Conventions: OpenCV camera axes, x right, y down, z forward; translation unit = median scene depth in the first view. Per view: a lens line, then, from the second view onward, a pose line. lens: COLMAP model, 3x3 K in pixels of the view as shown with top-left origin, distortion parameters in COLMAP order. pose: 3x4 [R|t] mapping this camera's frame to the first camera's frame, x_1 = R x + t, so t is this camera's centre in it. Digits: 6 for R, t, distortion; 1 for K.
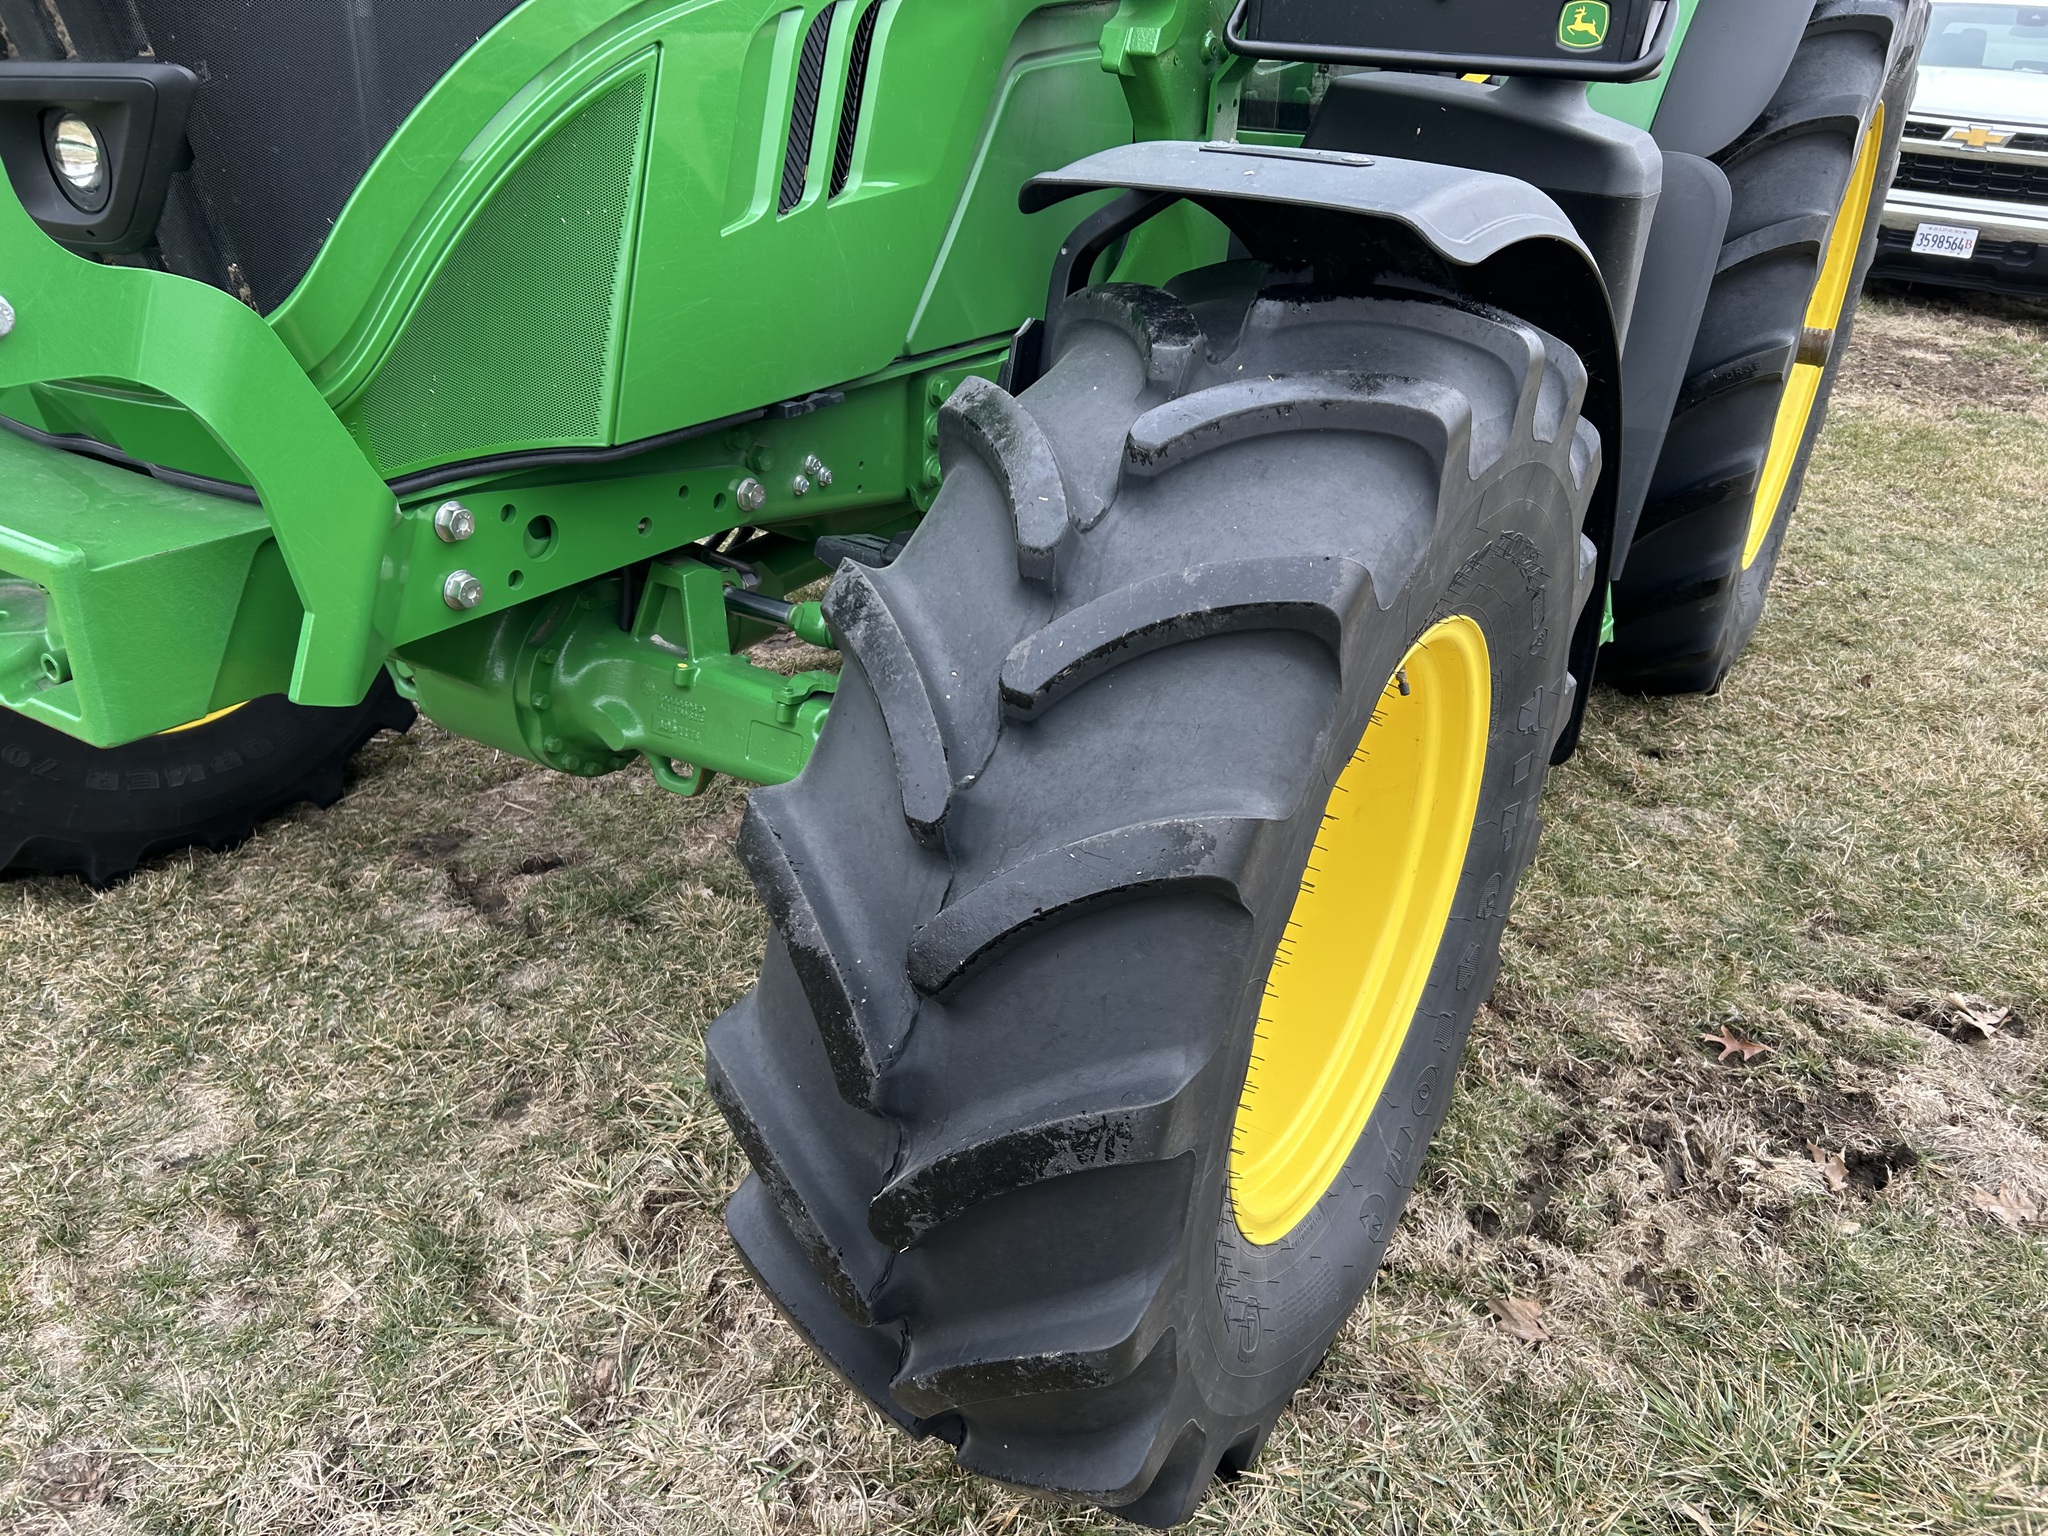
lens RADIAL K [[1540.2, 0, 1037.5], [0, 1540.2, 784.6], [0, 0, 1]] dist [0.054182, -0.060458]
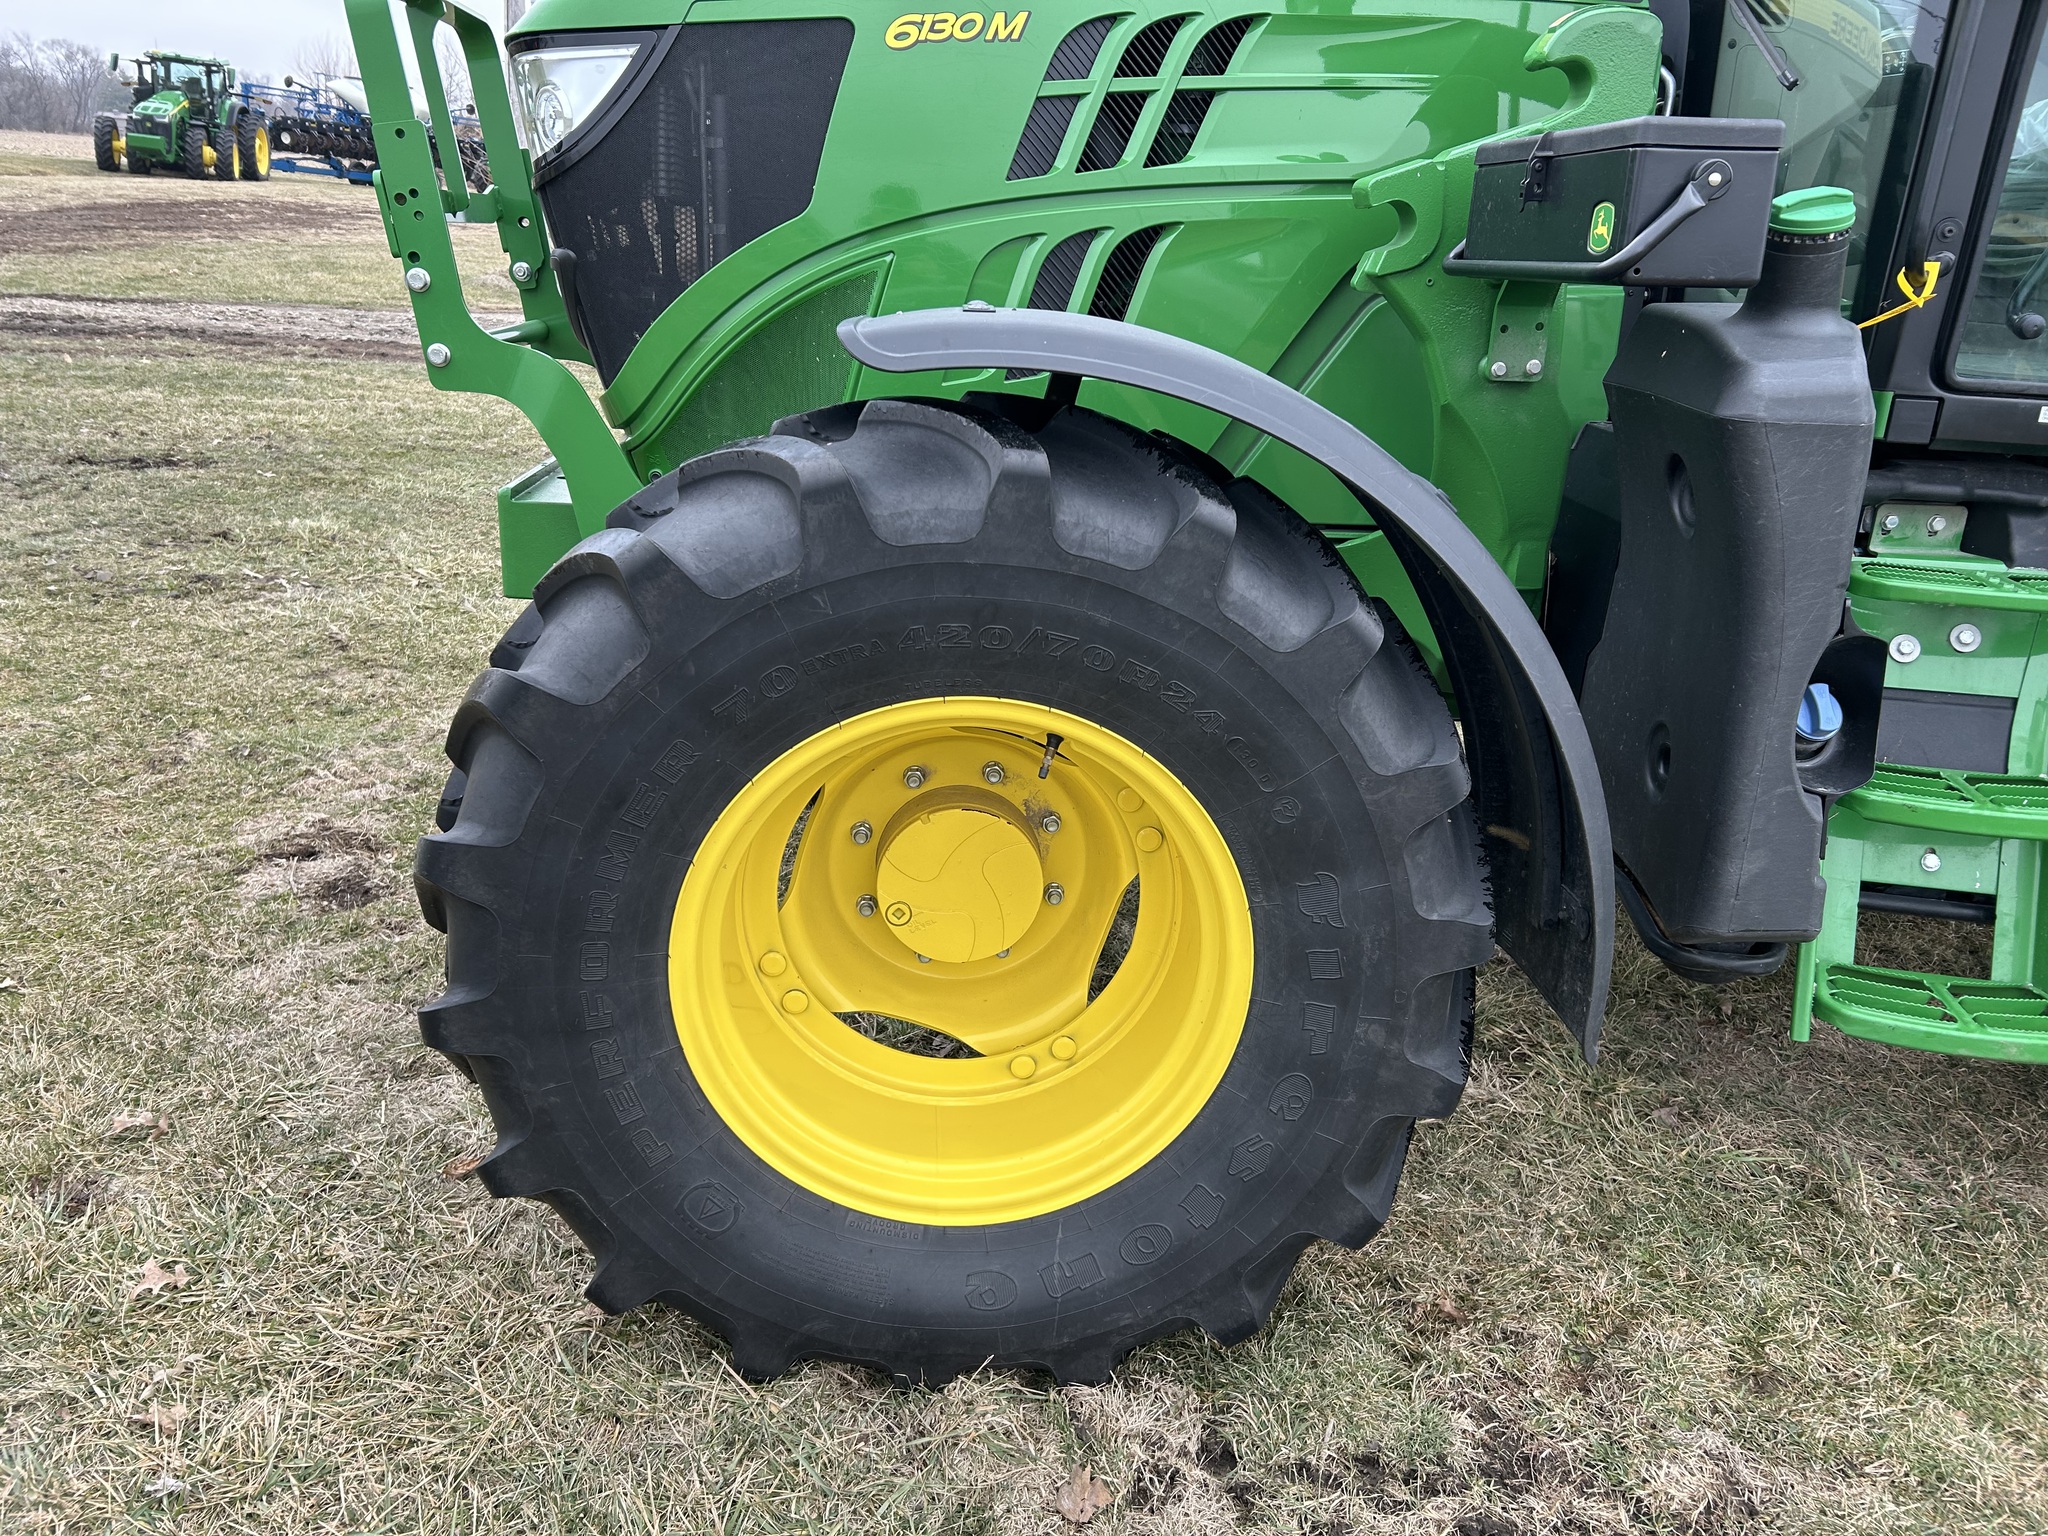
lens RADIAL K [[1540.2, 0, 1010.5], [0, 1540.2, 771.2], [0, 0, 1]] dist [0.054182, -0.060458]
pose [[0.575833, 0.237655, -0.782264, 0.913853], [-0.385633, 0.922645, -0.003565, -0.040706], [0.720904, 0.303720, 0.622937, 0.242010]]
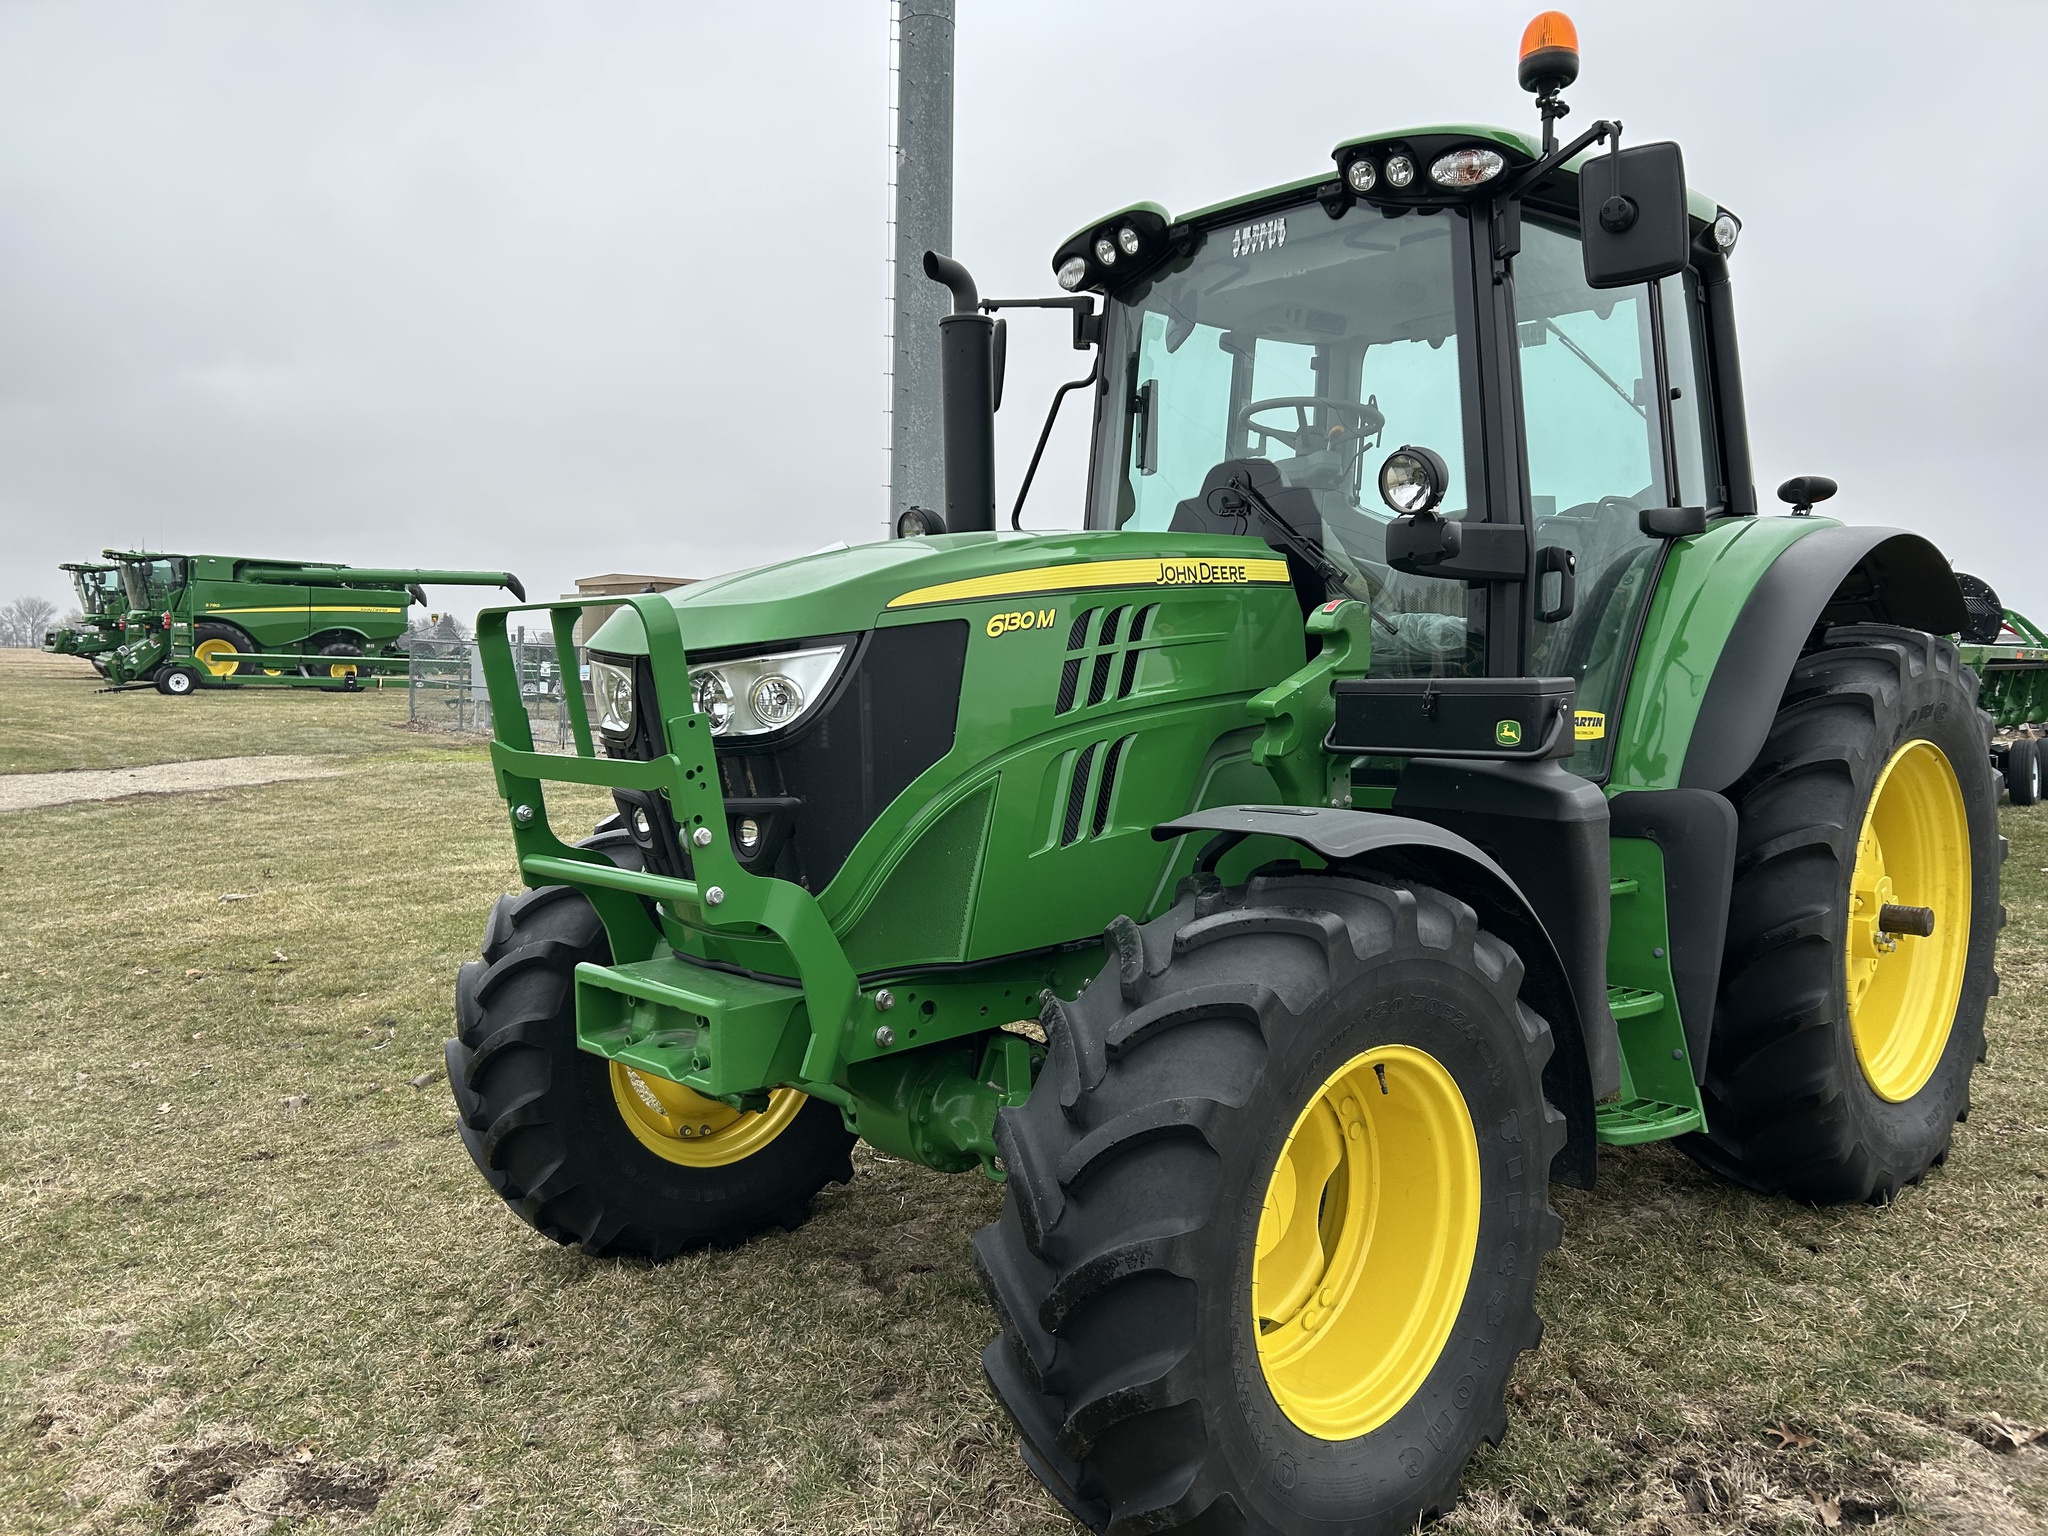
lens RADIAL K [[1540.2, 0, 1022.3], [0, 1540.2, 762.3], [0, 0, 1]] dist [0.054182, -0.060458]
pose [[0.960893, -0.048507, -0.272639, 0.284837], [-0.063569, 0.919609, -0.387657, 0.252672], [0.269526, 0.389828, 0.880562, -0.663157]]
